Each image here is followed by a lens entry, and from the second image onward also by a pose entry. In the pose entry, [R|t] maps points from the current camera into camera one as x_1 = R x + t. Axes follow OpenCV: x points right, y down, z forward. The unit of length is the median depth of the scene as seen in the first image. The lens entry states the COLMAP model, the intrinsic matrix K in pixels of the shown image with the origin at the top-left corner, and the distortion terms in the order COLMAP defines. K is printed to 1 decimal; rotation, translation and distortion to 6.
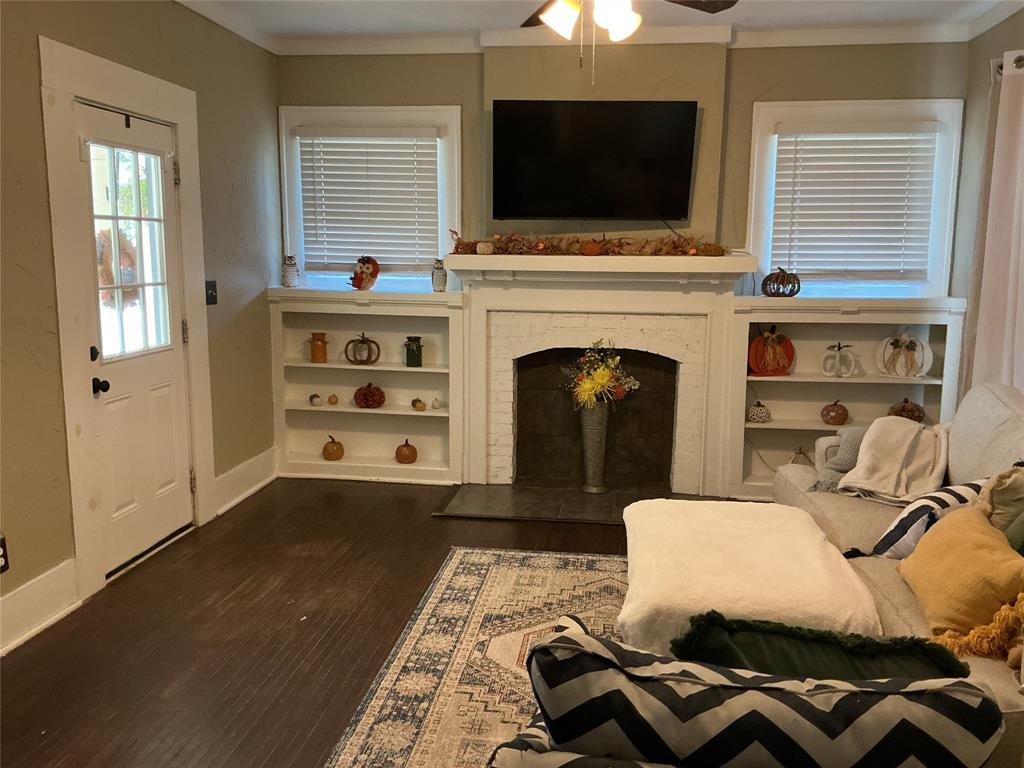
lens RADIAL K [[844.6, 0, 512.0], [0, 844.6, 384.0], [0, 0, 1]] dist [0.096631, -0.194955]
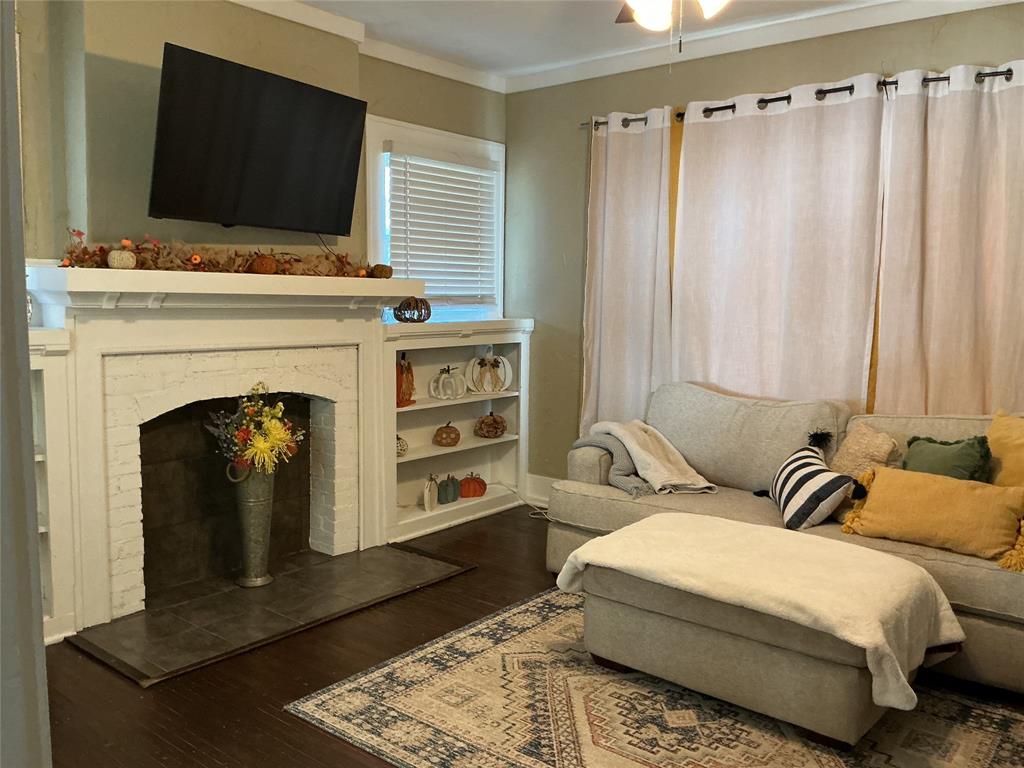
lens RADIAL K [[844.6, 0, 512.0], [0, 844.6, 384.0], [0, 0, 1]] dist [0.096631, -0.194955]
pose [[0.520908, -0.088806, 0.848981, -0.444789], [0.123386, 0.991962, 0.028057, -0.046438], [-0.844648, 0.090138, 0.527678, 0.408865]]
